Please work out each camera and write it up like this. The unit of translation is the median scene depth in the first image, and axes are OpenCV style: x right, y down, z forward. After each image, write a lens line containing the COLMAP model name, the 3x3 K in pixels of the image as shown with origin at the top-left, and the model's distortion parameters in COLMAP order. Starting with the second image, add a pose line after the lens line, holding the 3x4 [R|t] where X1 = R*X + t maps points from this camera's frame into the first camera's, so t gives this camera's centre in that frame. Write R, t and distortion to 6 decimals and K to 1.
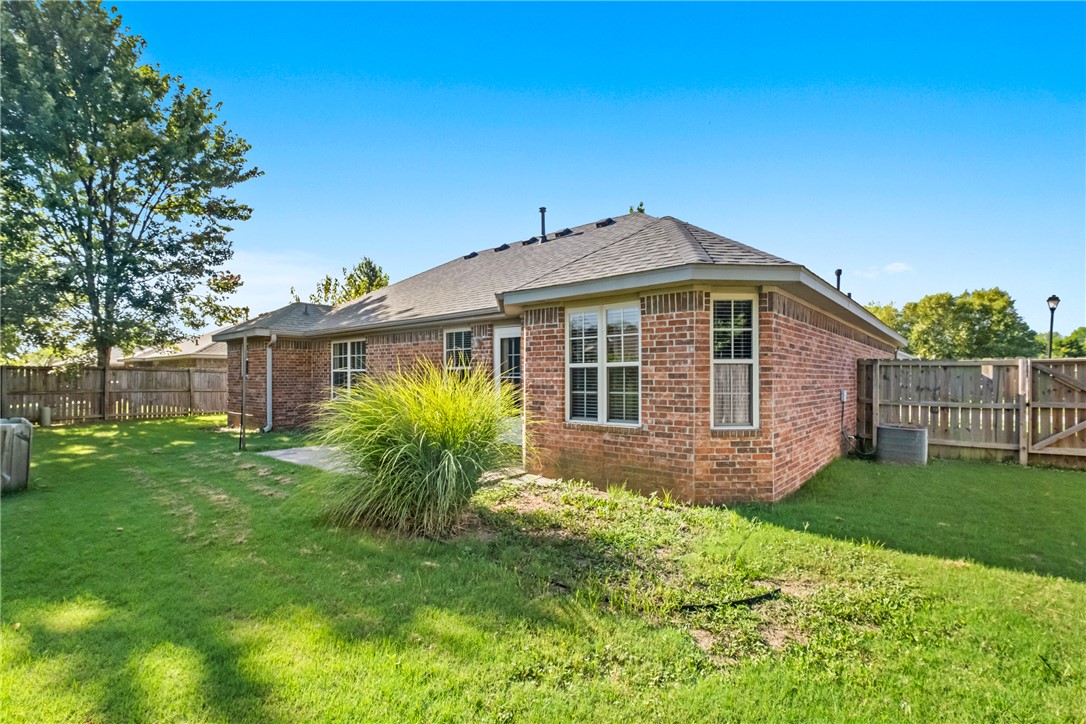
lens RADIAL K [[476.7, 0, 539.1], [0, 476.7, 360.7], [0, 0, 1]] dist [0.000990, -0.000497]
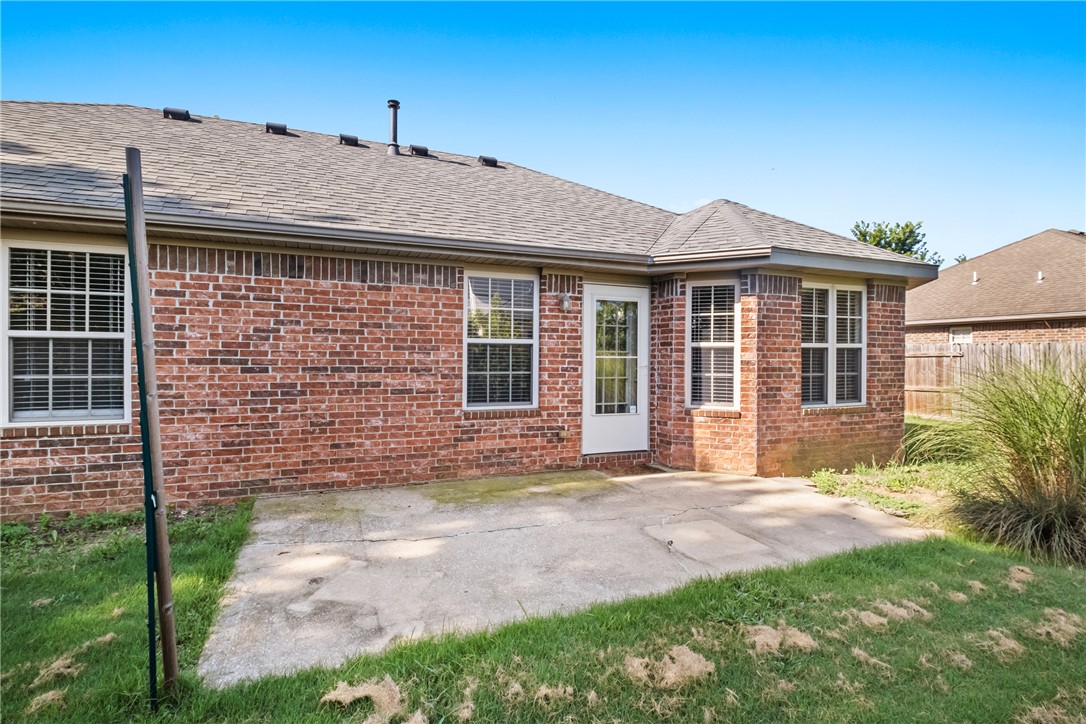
lens RADIAL K [[472.2, 0, 535.4], [0, 472.2, 351.9], [0, 0, 1]] dist [0.001697, -0.000042]
pose [[0.495671, 0.009117, 0.868462, -0.971949], [-0.035646, 0.999316, 0.009855, 0.032506], [-0.867778, -0.035842, 0.495657, 1.012475]]
